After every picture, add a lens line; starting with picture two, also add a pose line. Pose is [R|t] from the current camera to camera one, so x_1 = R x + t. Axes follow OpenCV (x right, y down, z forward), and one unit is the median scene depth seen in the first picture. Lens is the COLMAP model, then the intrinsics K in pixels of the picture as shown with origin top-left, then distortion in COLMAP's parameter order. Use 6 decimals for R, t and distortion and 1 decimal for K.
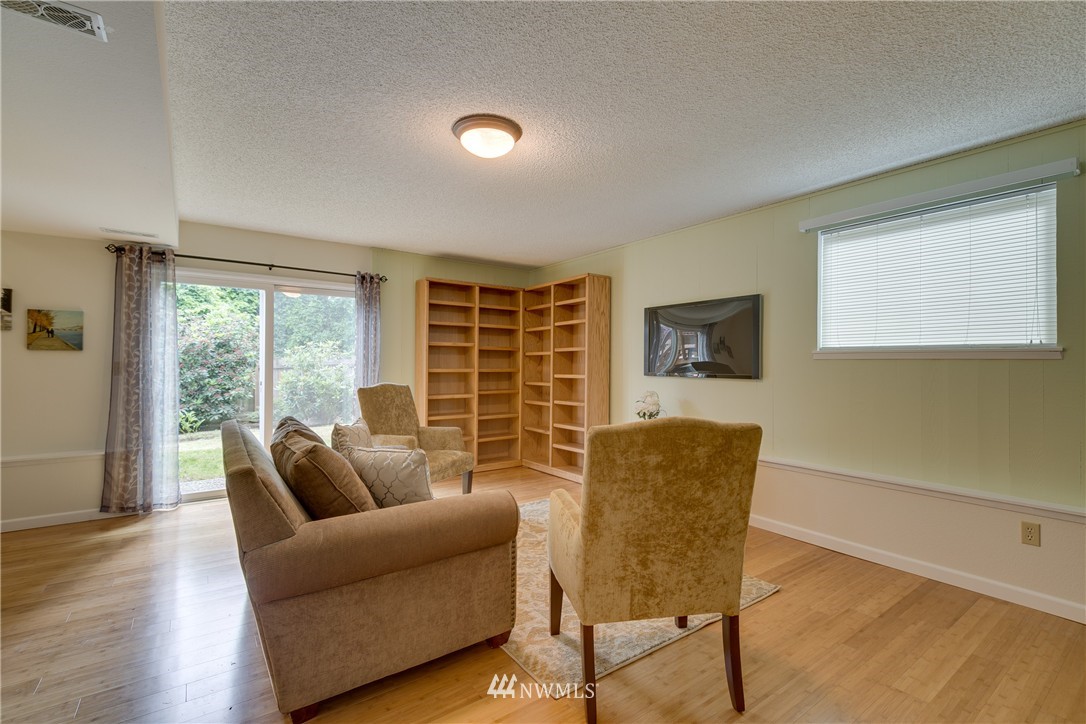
lens RADIAL K [[483.4, 0, 545.0], [0, 483.4, 360.5], [0, 0, 1]] dist [0.018957, -0.012756]
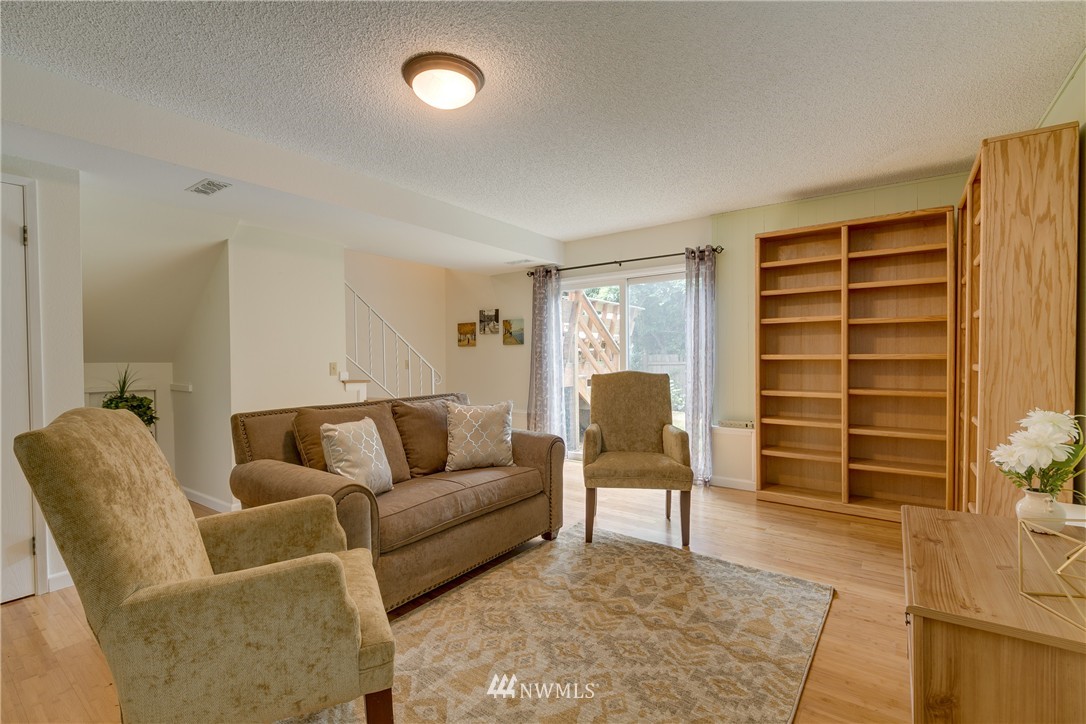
lens RADIAL K [[483.4, 0, 545.0], [0, 483.4, 360.5], [0, 0, 1]] dist [0.018957, -0.012756]
pose [[0.304527, 0.001813, -0.952502, 0.505524], [0.015411, 0.999858, 0.006830, 0.020480], [0.952379, -0.016759, 0.304456, 0.597923]]
